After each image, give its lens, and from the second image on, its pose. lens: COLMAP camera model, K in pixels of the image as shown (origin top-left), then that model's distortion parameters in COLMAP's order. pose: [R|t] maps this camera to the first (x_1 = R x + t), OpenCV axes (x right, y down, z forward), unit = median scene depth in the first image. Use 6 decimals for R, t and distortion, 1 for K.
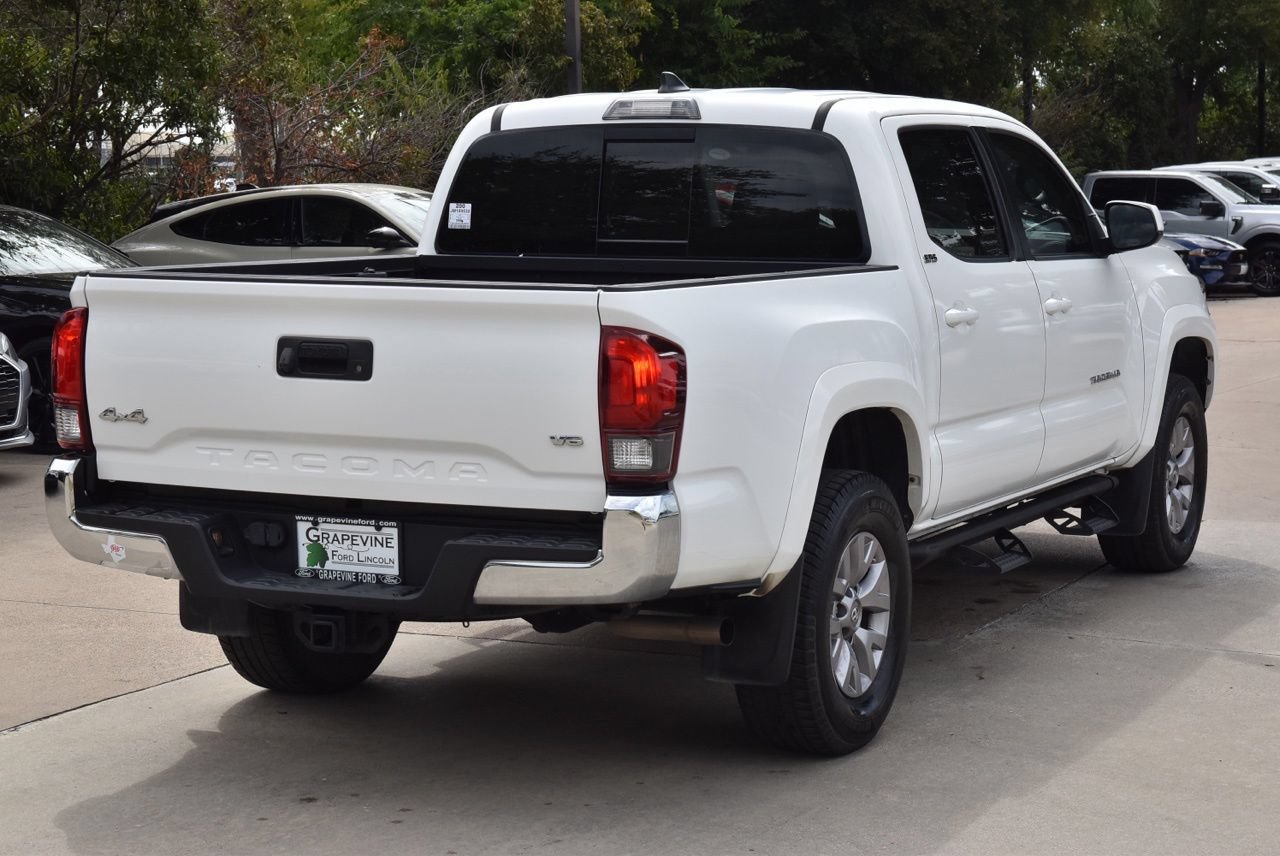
lens RADIAL K [[2543.2, 0, 678.8], [0, 2543.2, 432.0], [0, 0, 1]] dist [0.191435, 0.279843]
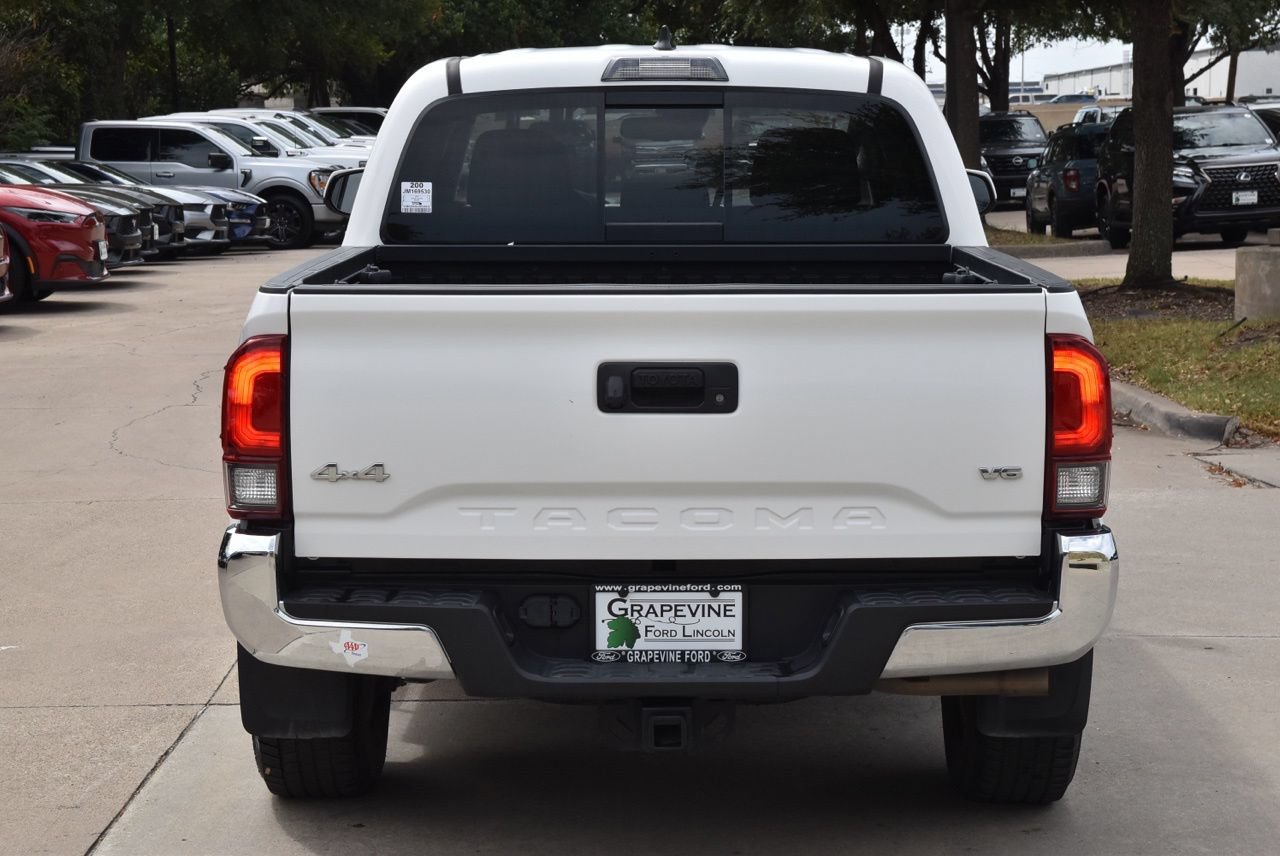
lens RADIAL K [[2543.2, 0, 678.8], [0, 2543.2, 432.0], [0, 0, 1]] dist [0.191435, 0.279843]
pose [[0.899877, -0.056570, 0.432459, -0.460051], [0.047868, 0.998373, 0.030991, -0.037783], [-0.433509, -0.007187, 0.901121, 0.272125]]
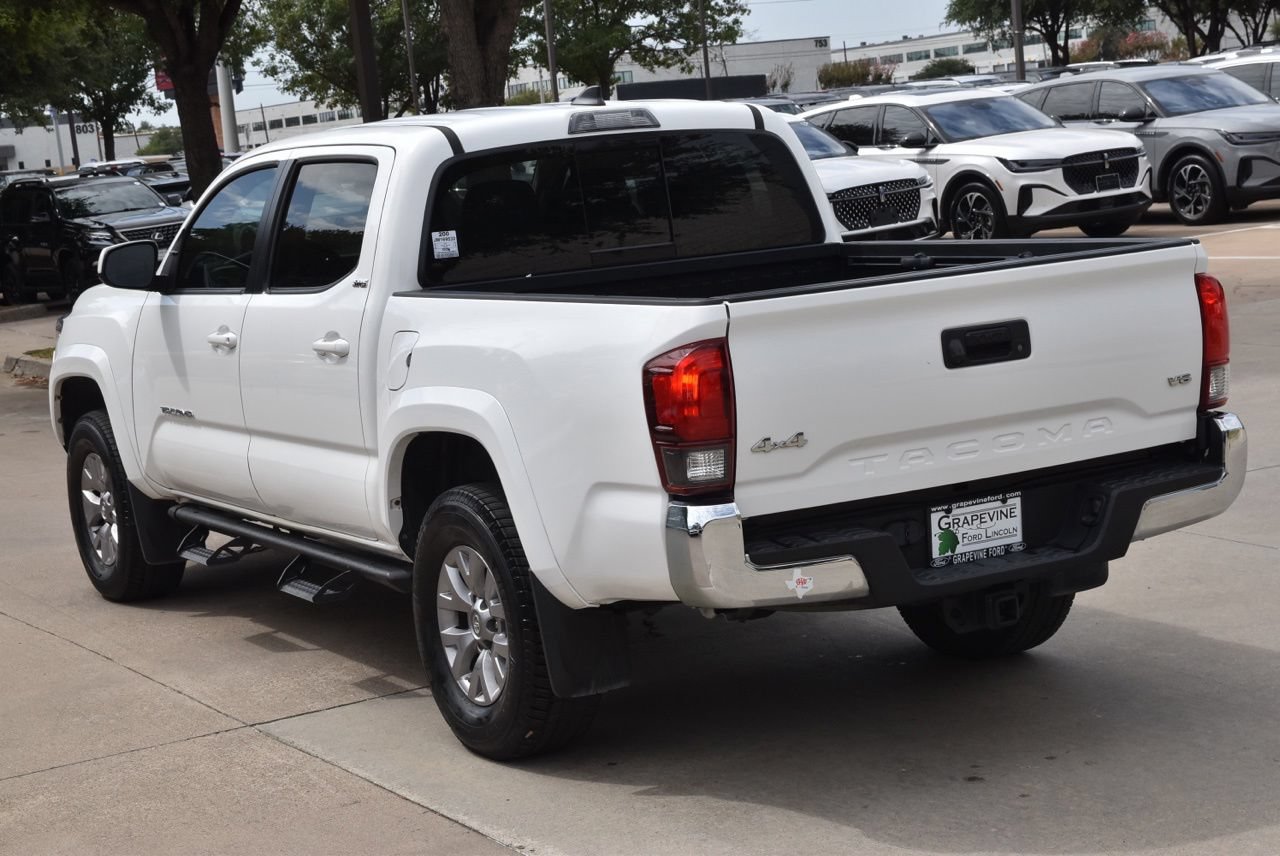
lens RADIAL K [[2313.8, 0, 640.0], [0, 2313.8, 428.0], [0, 0, 1]] dist [0.091584, 0.133659]
pose [[0.567787, -0.150451, 0.809310, -0.940720], [0.166357, 0.983842, 0.066185, -0.077309], [-0.806191, 0.097056, 0.583641, 0.546851]]
